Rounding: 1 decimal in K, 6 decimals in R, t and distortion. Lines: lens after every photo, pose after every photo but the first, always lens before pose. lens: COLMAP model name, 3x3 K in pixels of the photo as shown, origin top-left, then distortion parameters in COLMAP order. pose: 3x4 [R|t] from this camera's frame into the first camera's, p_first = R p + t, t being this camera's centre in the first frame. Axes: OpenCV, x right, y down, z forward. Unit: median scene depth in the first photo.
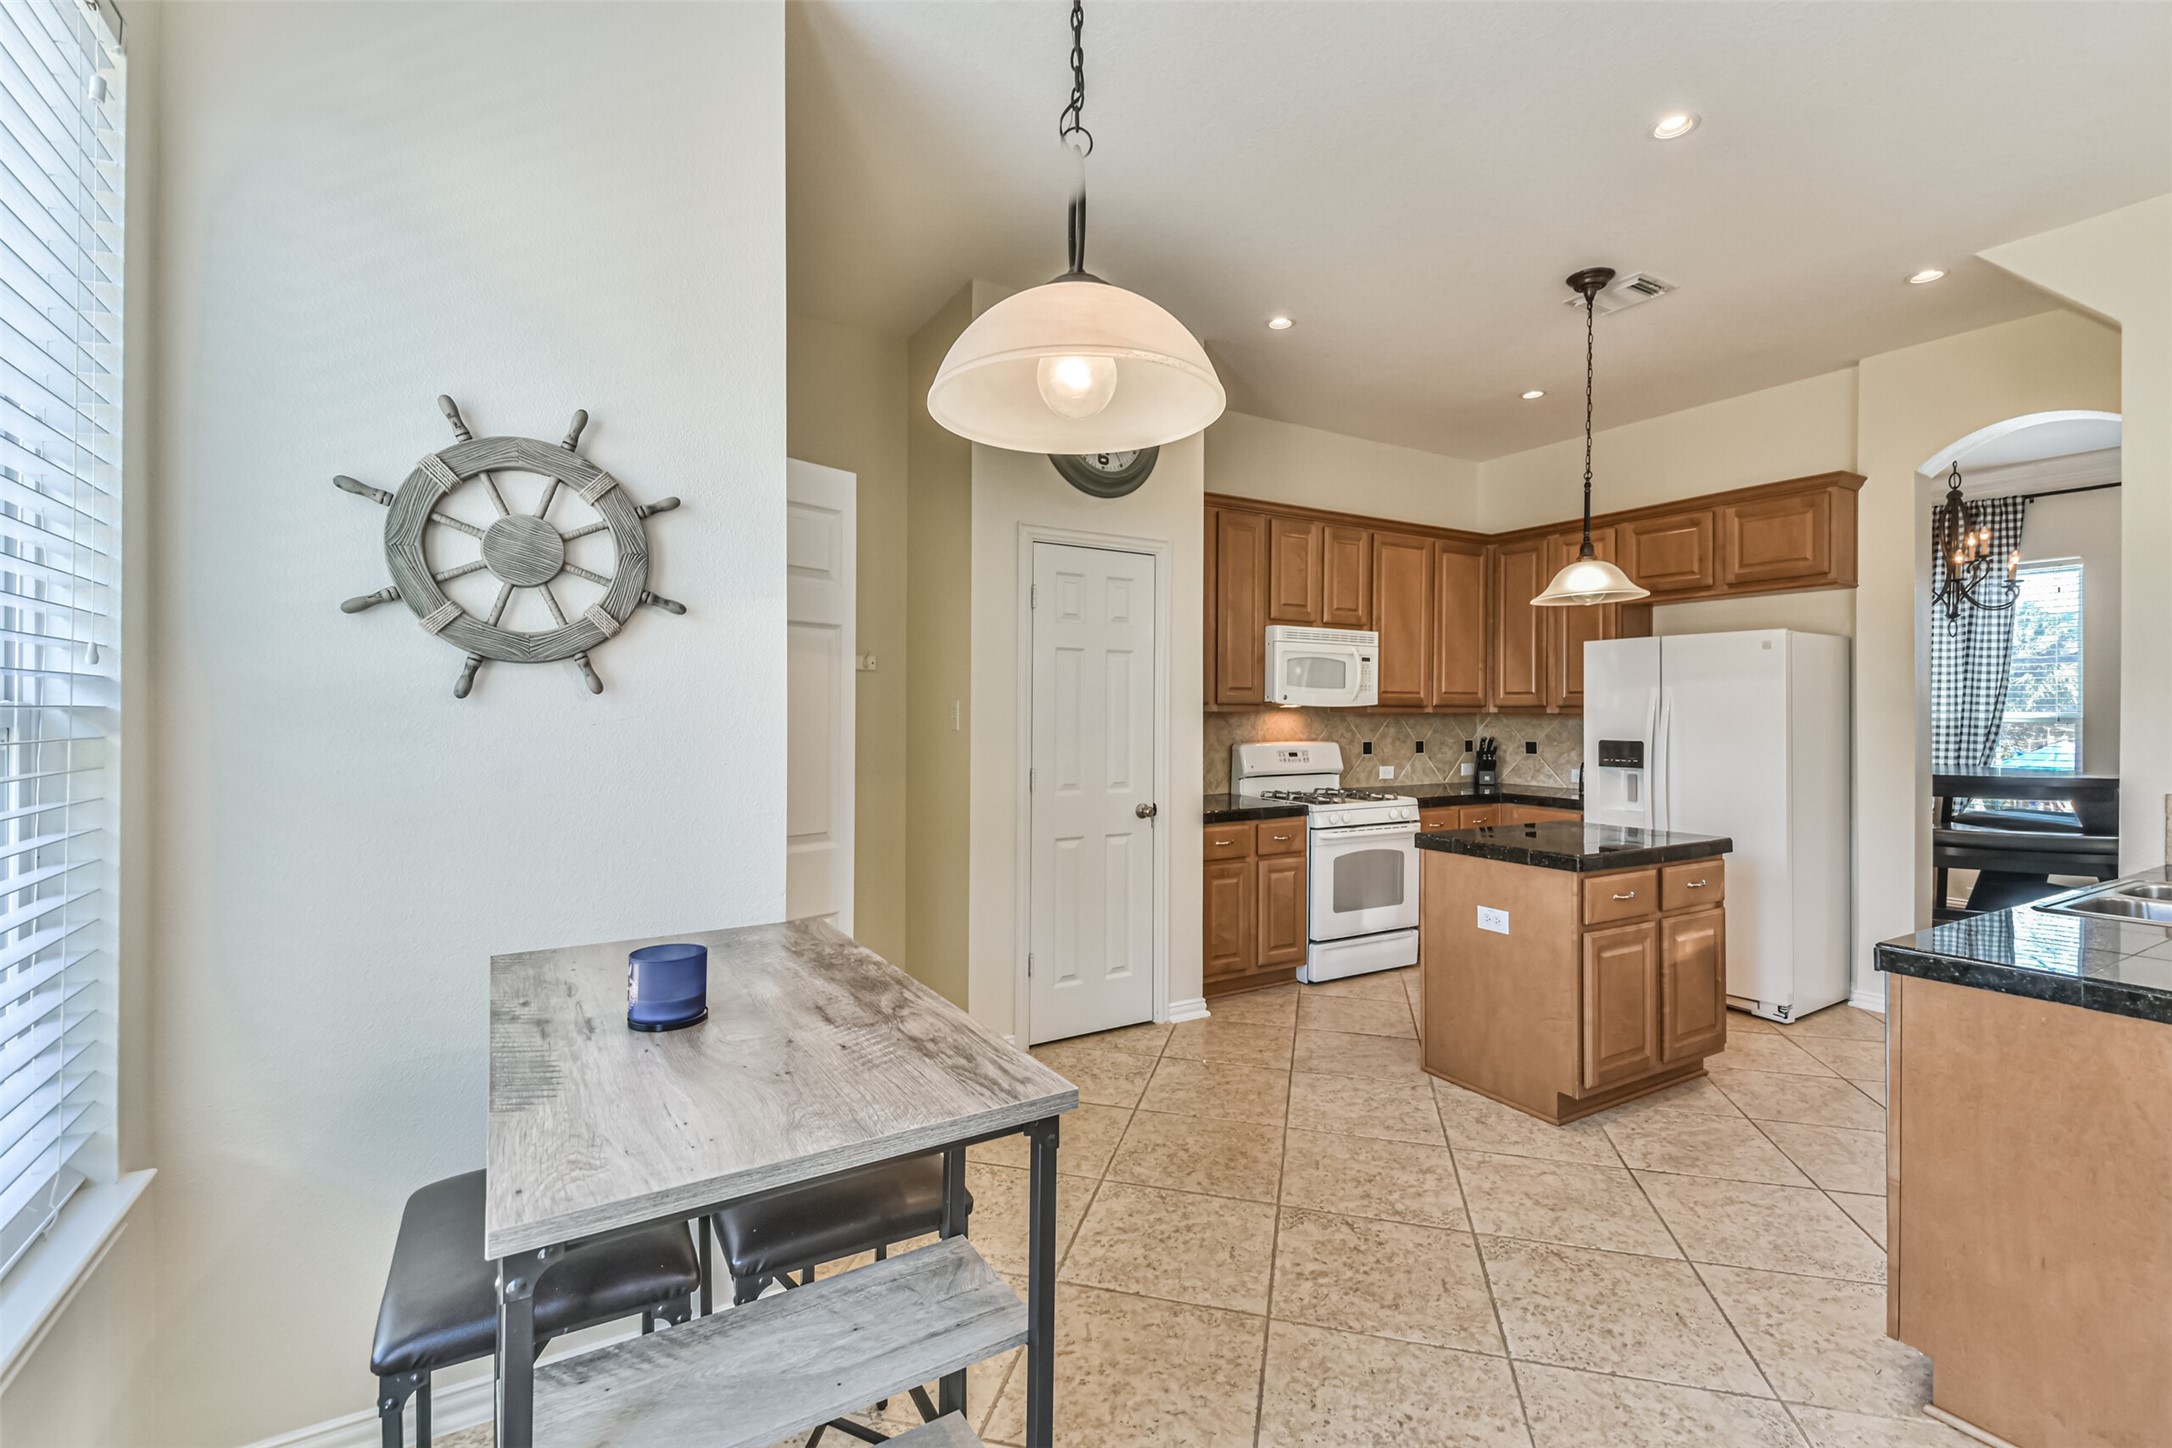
lens RADIAL K [[940.9, 0, 1093.1], [0, 940.9, 702.8], [0, 0, 1]] dist [0.050719, -0.026229]
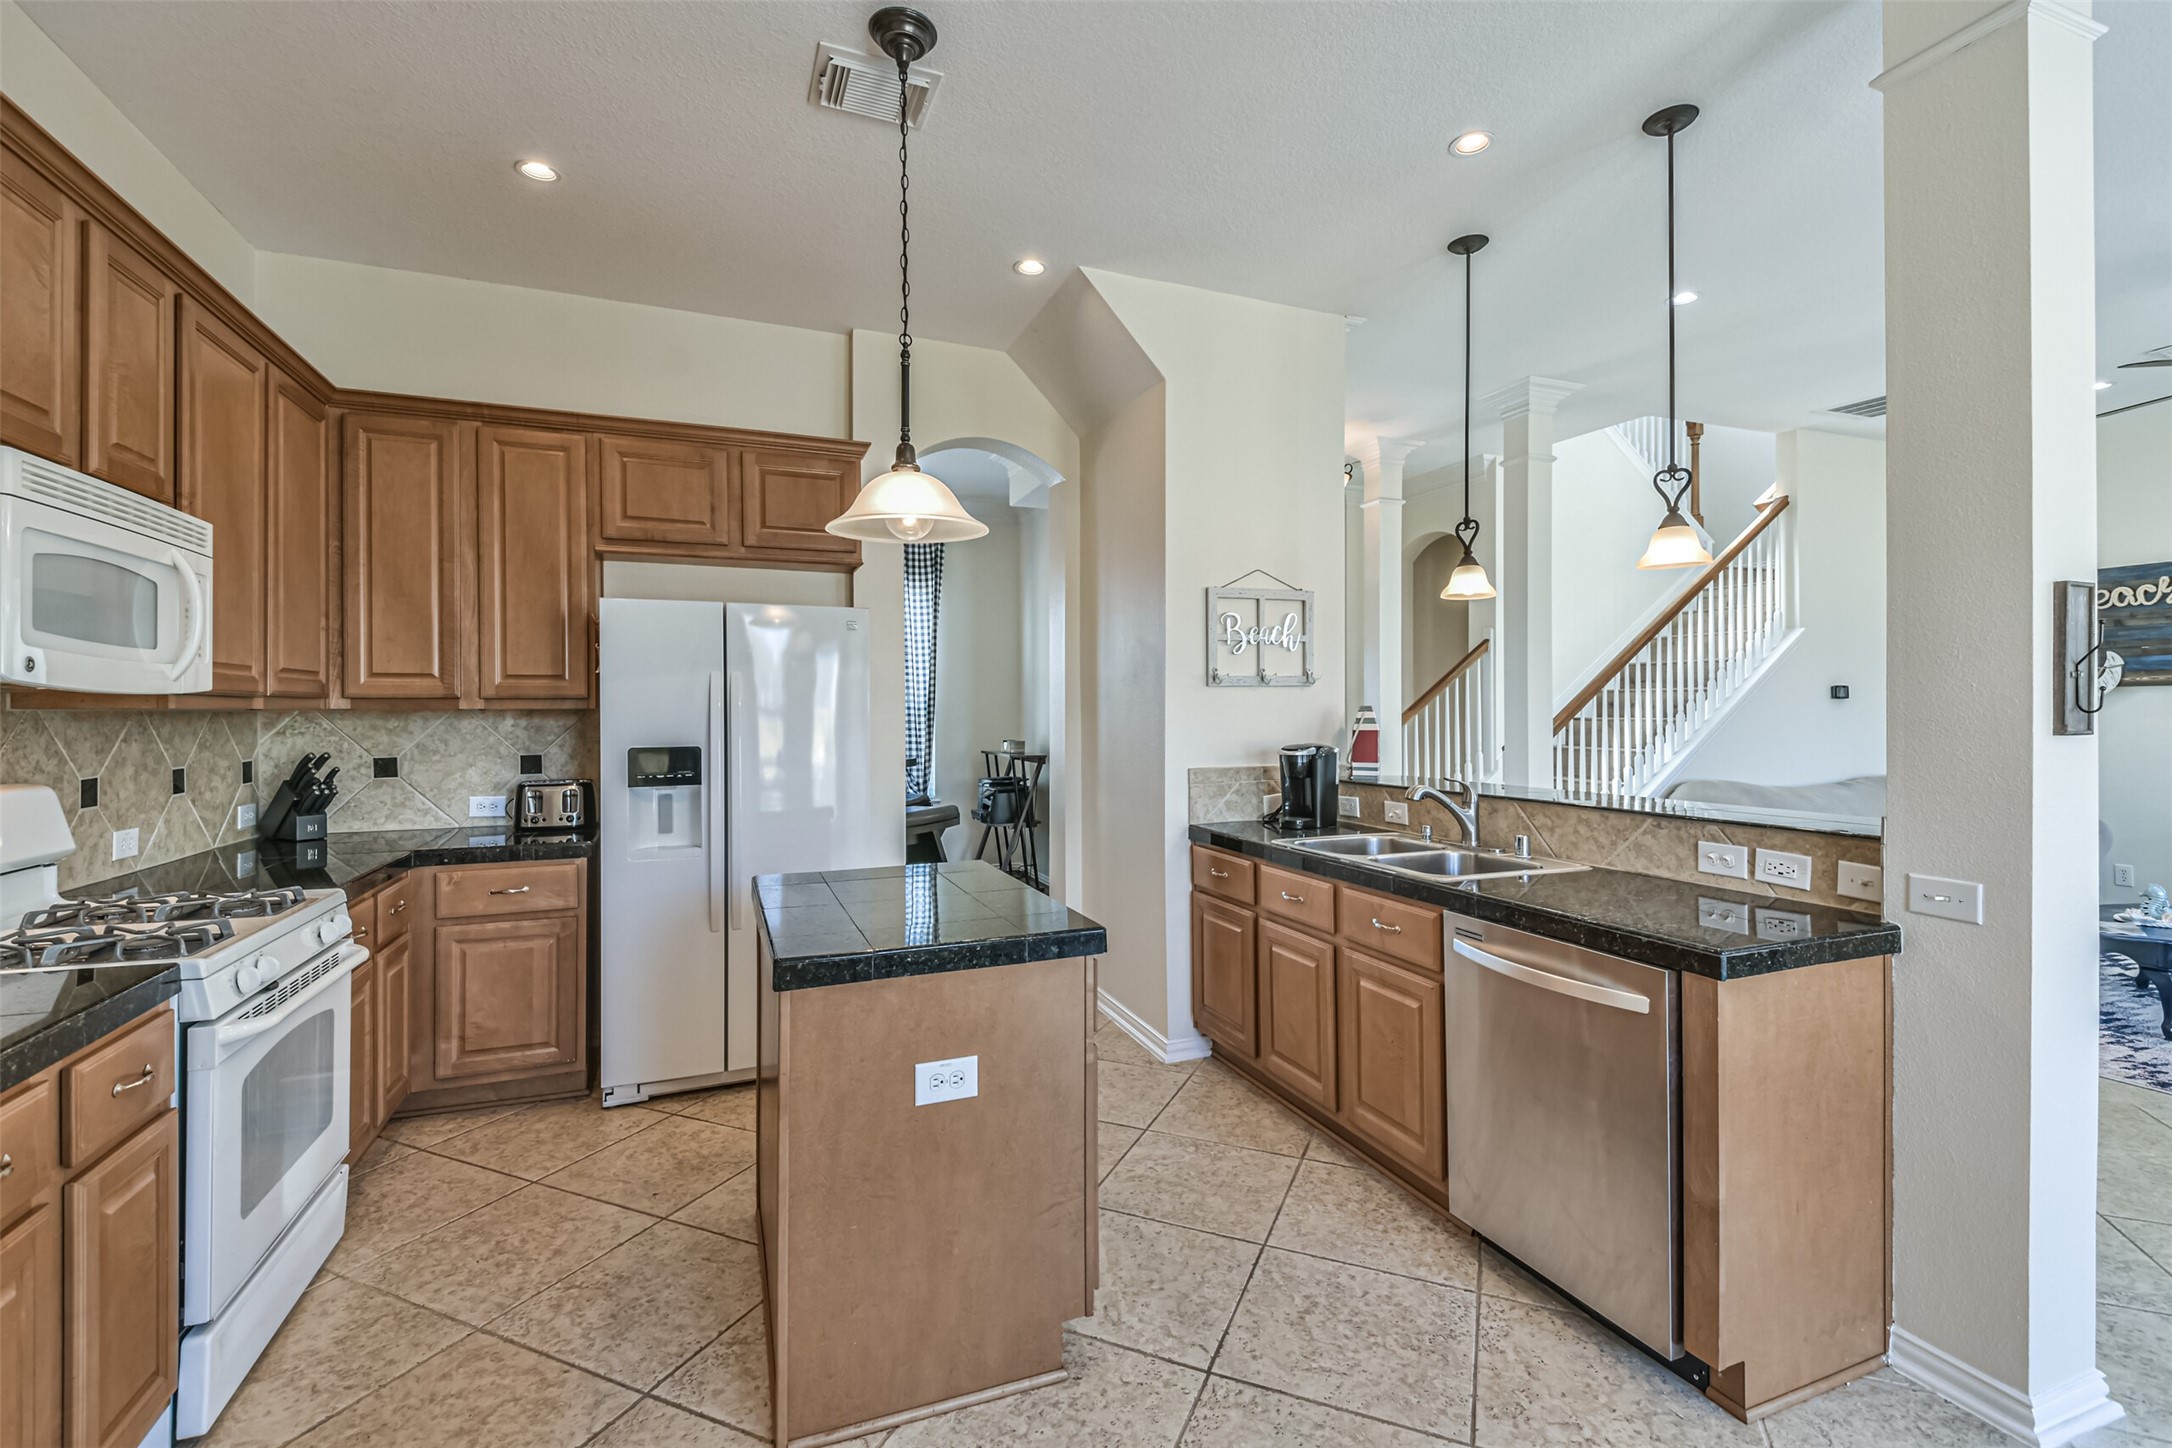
lens RADIAL K [[949.9, 0, 1081.7], [0, 949.9, 707.9], [0, 0, 1]] dist [0.037079, -0.019827]
pose [[0.169775, -0.003022, 0.985478, -0.076712], [-0.004546, 0.999982, 0.003849, 0.006850], [-0.985472, -0.005133, 0.169758, 0.573626]]
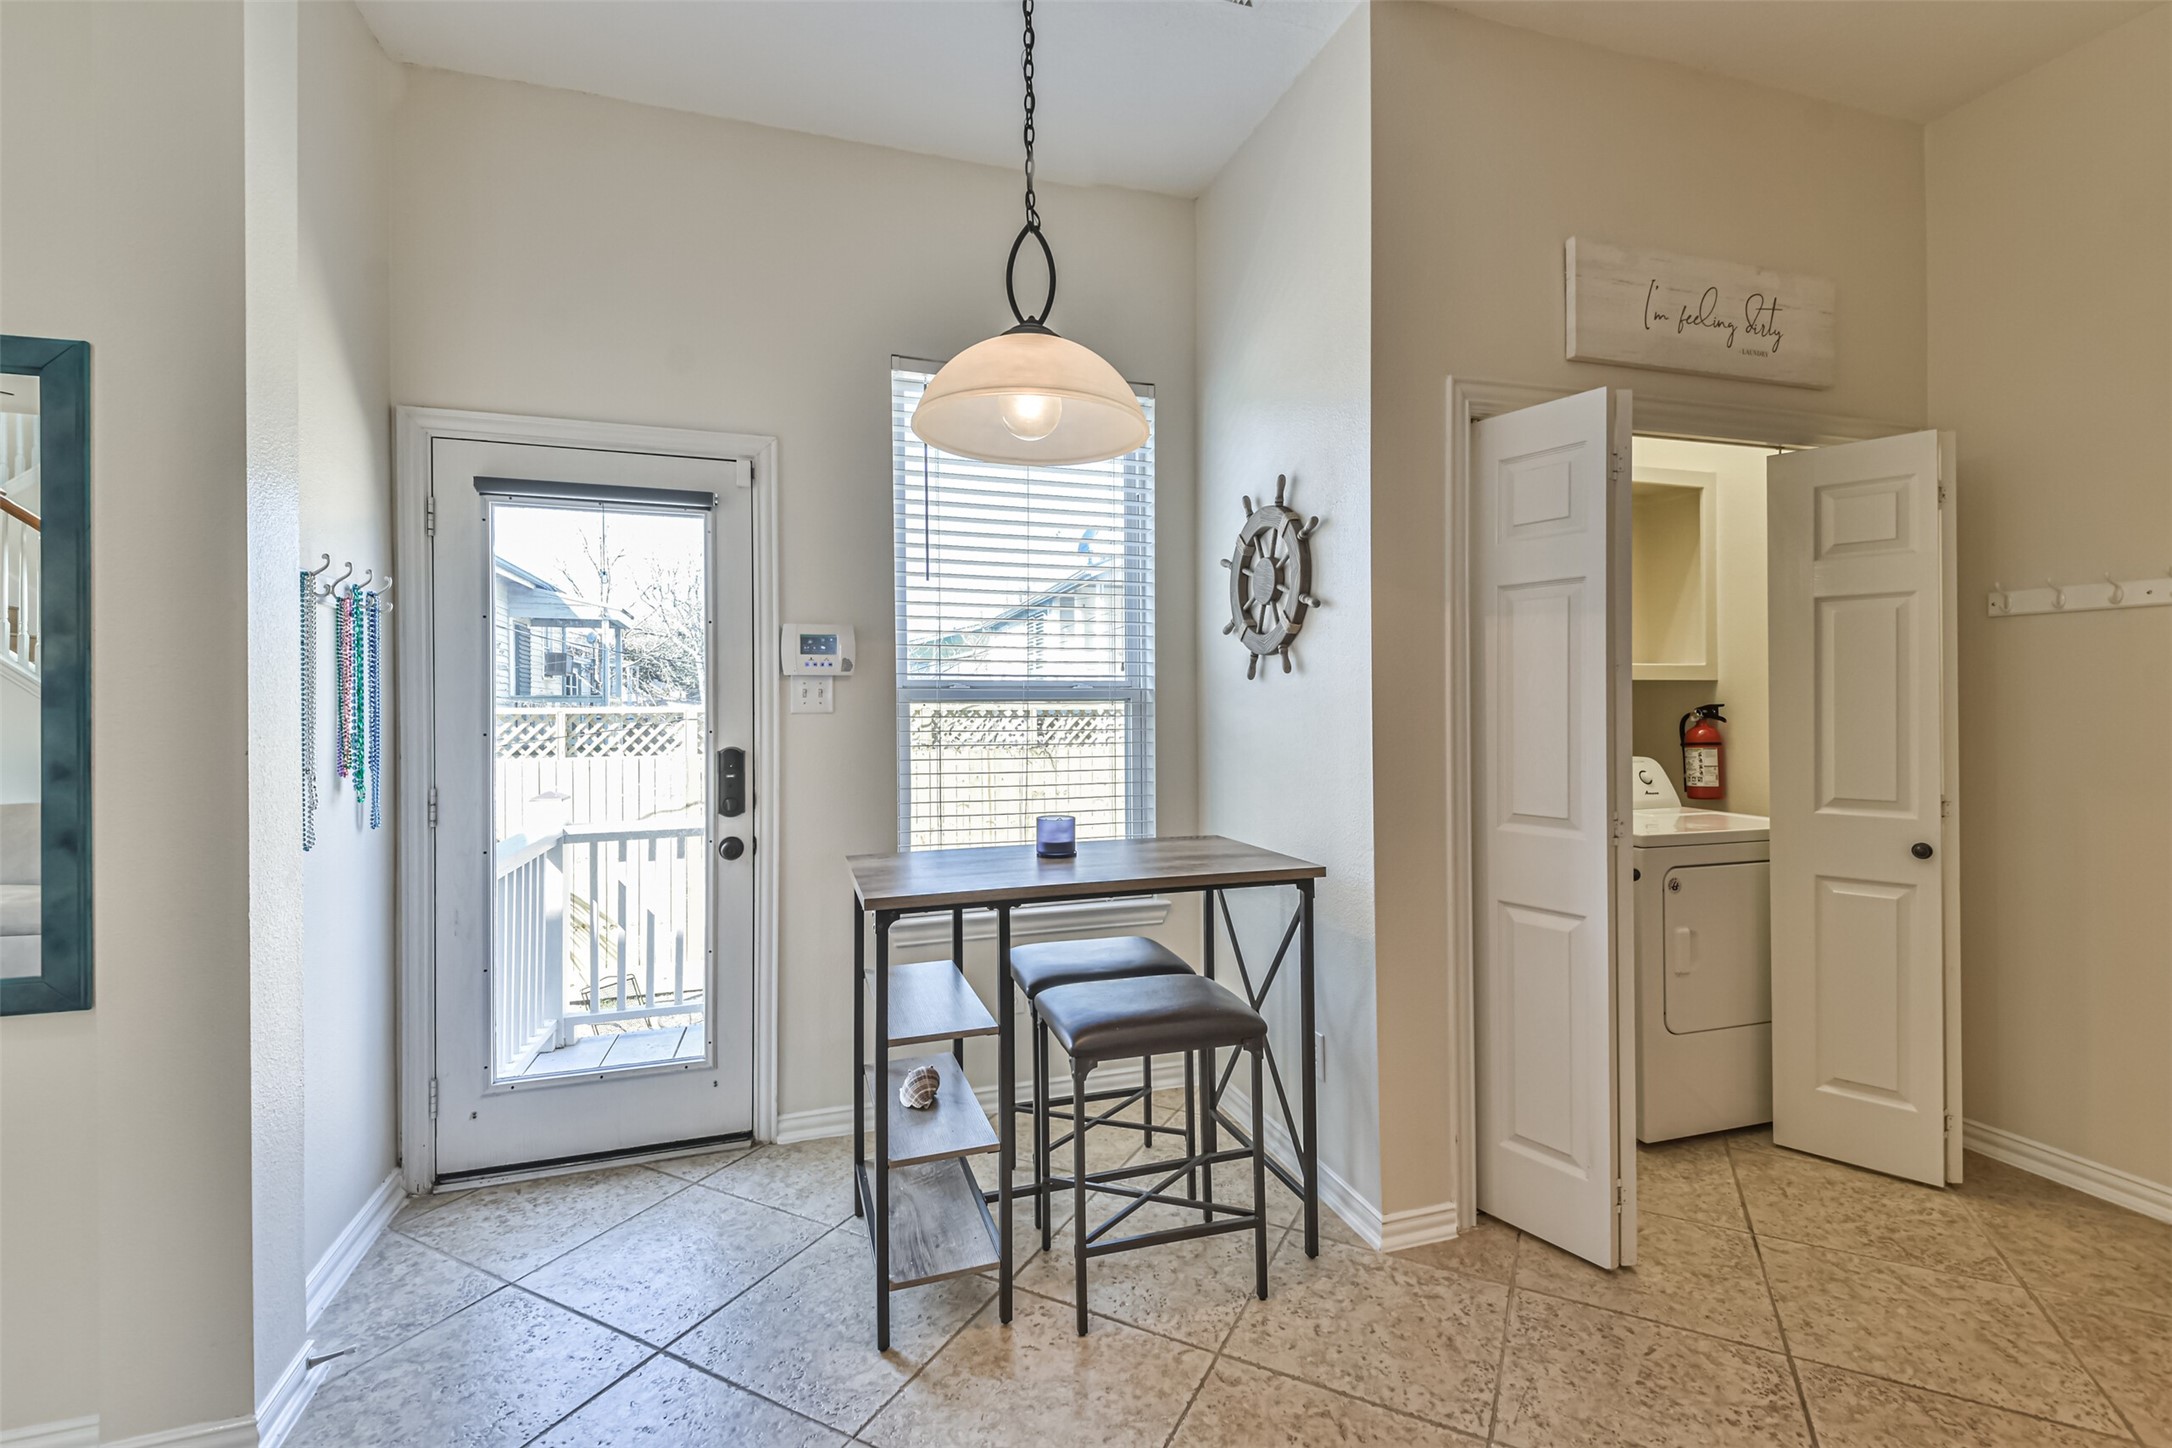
lens RADIAL K [[949.9, 0, 1081.7], [0, 949.9, 707.9], [0, 0, 1]] dist [0.037079, -0.019827]
pose [[-0.230708, -0.003158, -0.973018, 0.355816], [0.010749, 0.999925, -0.005794, 0.017249], [0.972964, -0.011796, -0.230656, 0.402533]]
